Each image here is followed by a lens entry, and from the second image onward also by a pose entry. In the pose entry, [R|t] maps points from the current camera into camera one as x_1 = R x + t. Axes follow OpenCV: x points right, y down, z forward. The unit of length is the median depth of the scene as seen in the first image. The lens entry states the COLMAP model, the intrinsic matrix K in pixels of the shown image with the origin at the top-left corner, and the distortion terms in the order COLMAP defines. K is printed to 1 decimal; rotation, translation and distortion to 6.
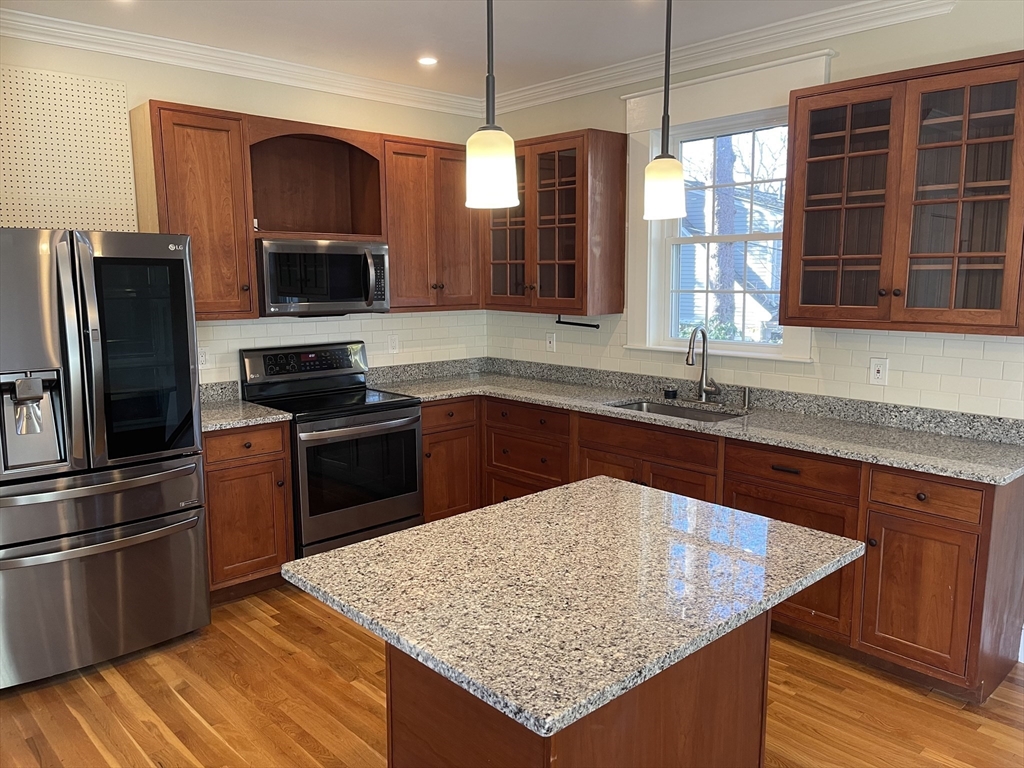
lens RADIAL K [[765.3, 0, 512.0], [0, 765.3, 384.0], [0, 0, 1]] dist [0.055106, -0.087285]
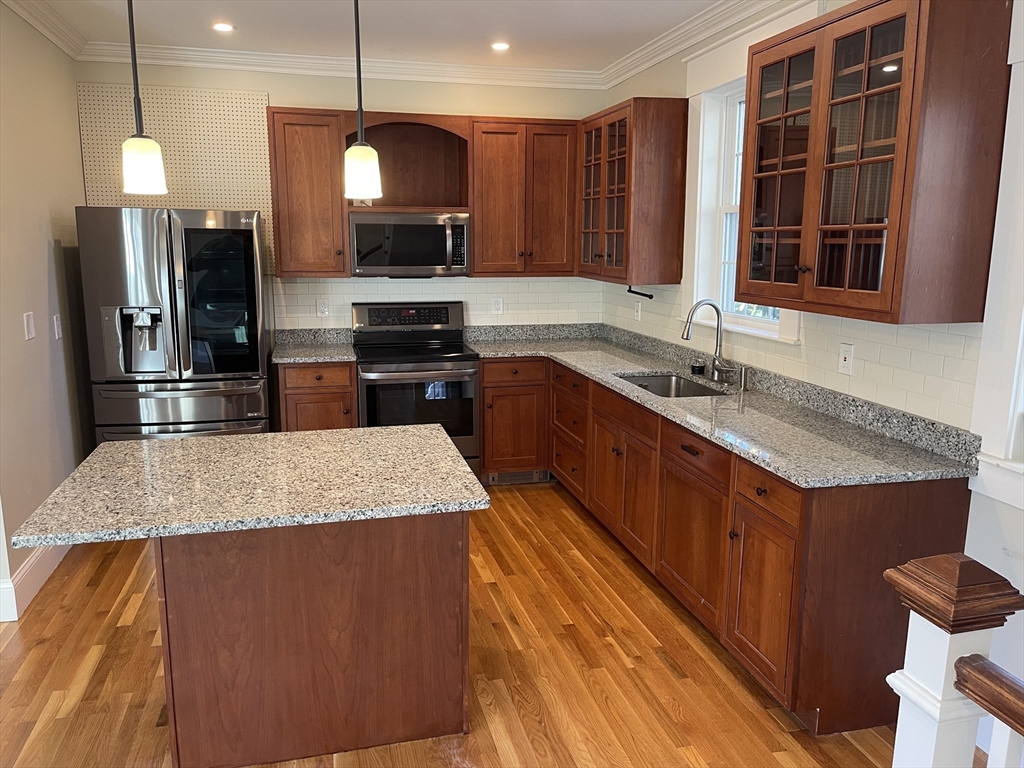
lens RADIAL K [[765.3, 0, 512.0], [0, 765.3, 384.0], [0, 0, 1]] dist [0.055106, -0.087285]
pose [[0.876498, 0.096403, -0.471654, 0.519884], [-0.075960, 0.995166, 0.062246, -0.012663], [0.475374, -0.018732, 0.879584, 0.039825]]
